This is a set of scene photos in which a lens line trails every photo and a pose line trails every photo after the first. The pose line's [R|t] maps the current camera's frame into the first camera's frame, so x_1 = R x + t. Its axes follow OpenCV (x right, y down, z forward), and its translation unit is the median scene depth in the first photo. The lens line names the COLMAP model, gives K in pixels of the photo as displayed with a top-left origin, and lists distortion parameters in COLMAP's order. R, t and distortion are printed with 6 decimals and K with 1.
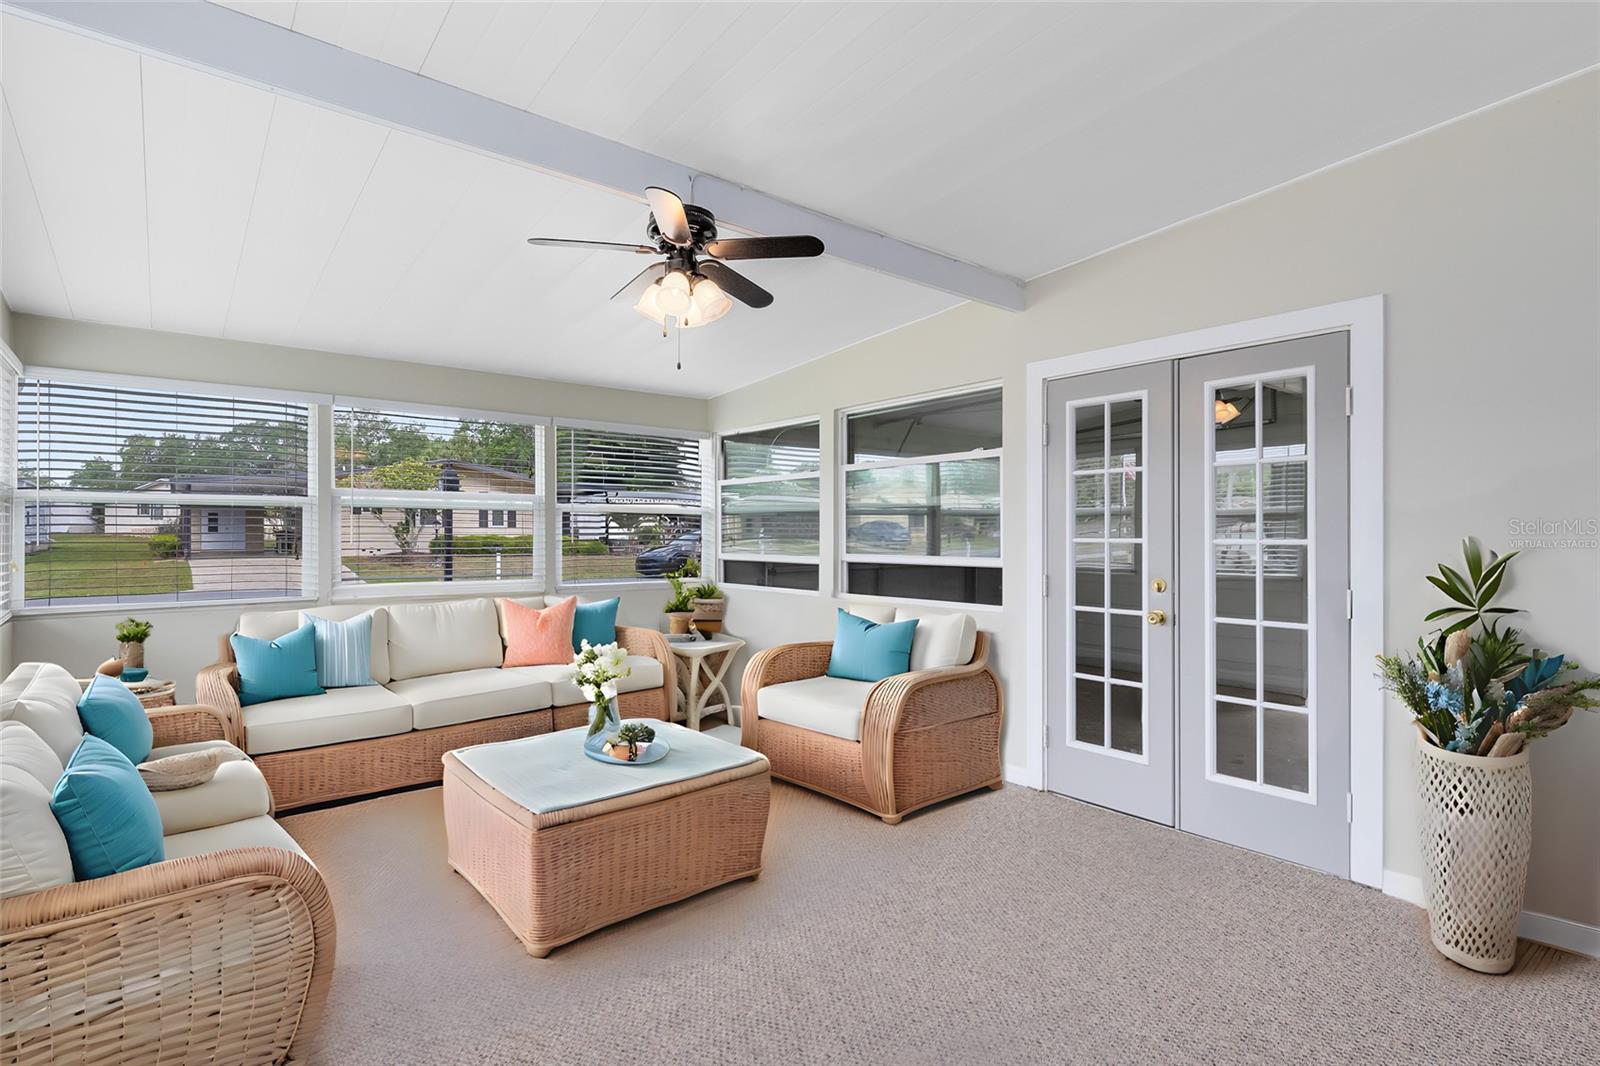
lens RADIAL K [[726.0, 0, 802.9], [0, 726.0, 535.8], [0, 0, 1]] dist [0.006340, 0.000060]
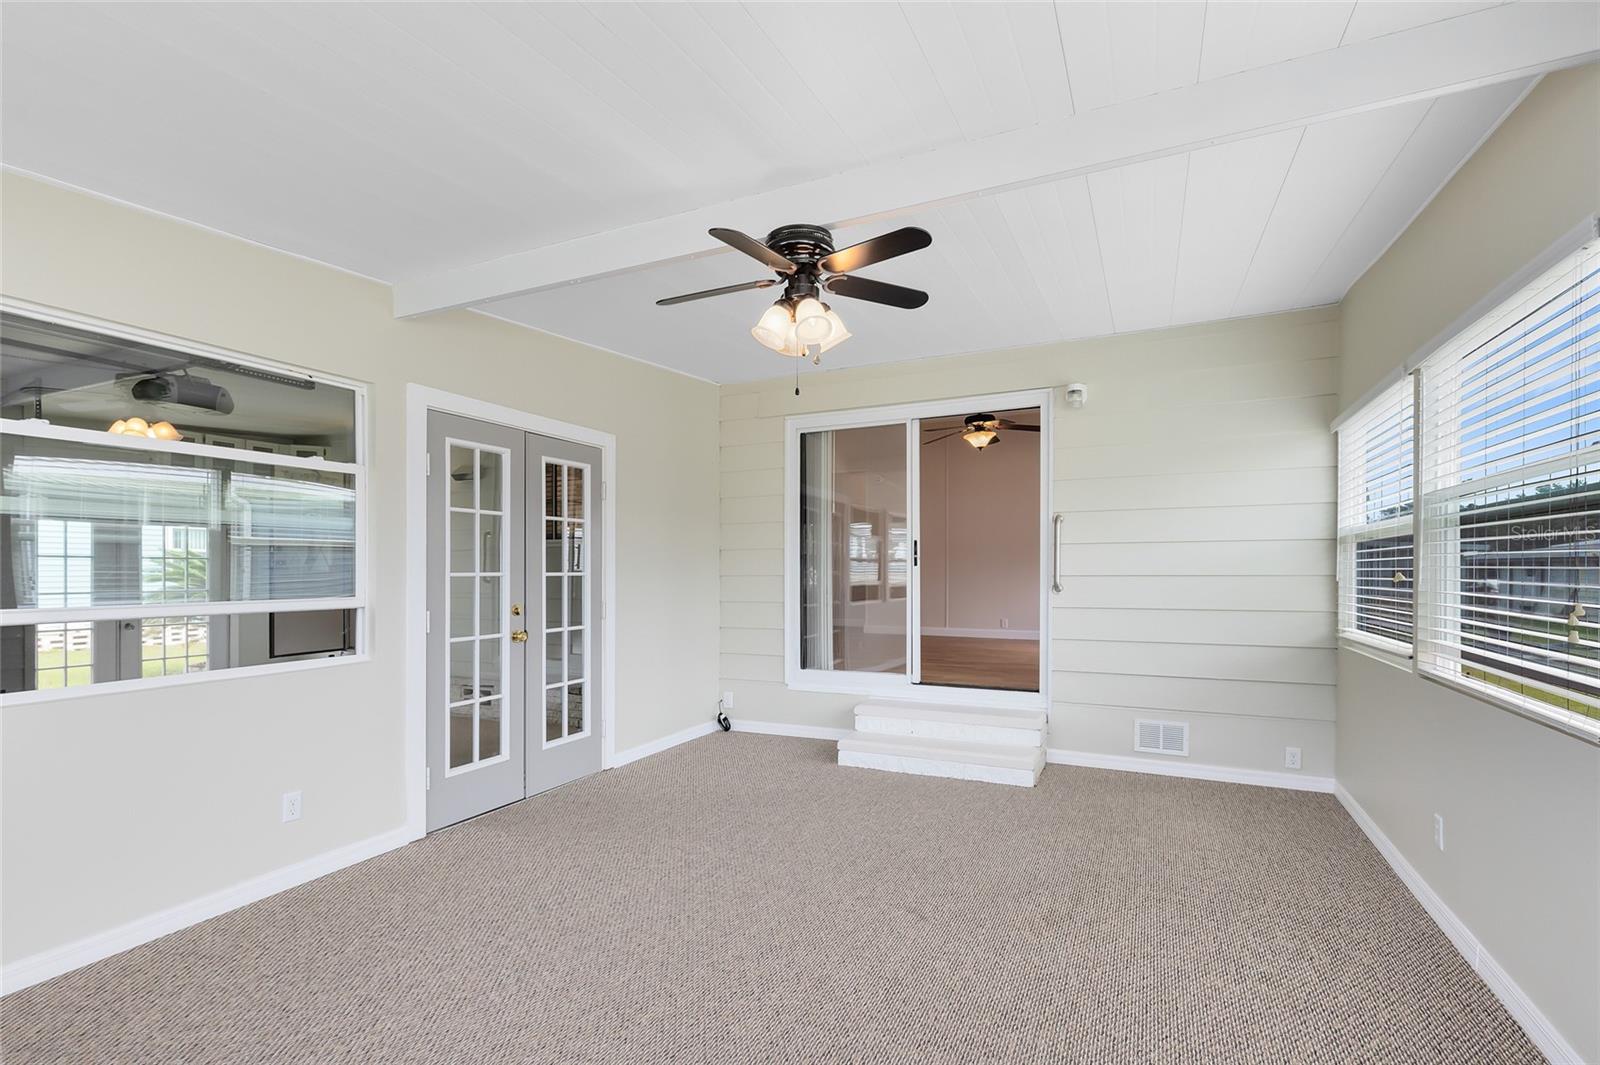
lens RADIAL K [[734.3, 0, 804.3], [0, 734.3, 545.6], [0, 0, 1]] dist [0.003657, 0.000090]
pose [[-0.398823, 0.031765, 0.916478, -0.804784], [0.010264, 0.999492, -0.030176, 0.002184], [-0.916971, -0.002628, -0.398946, 0.990607]]
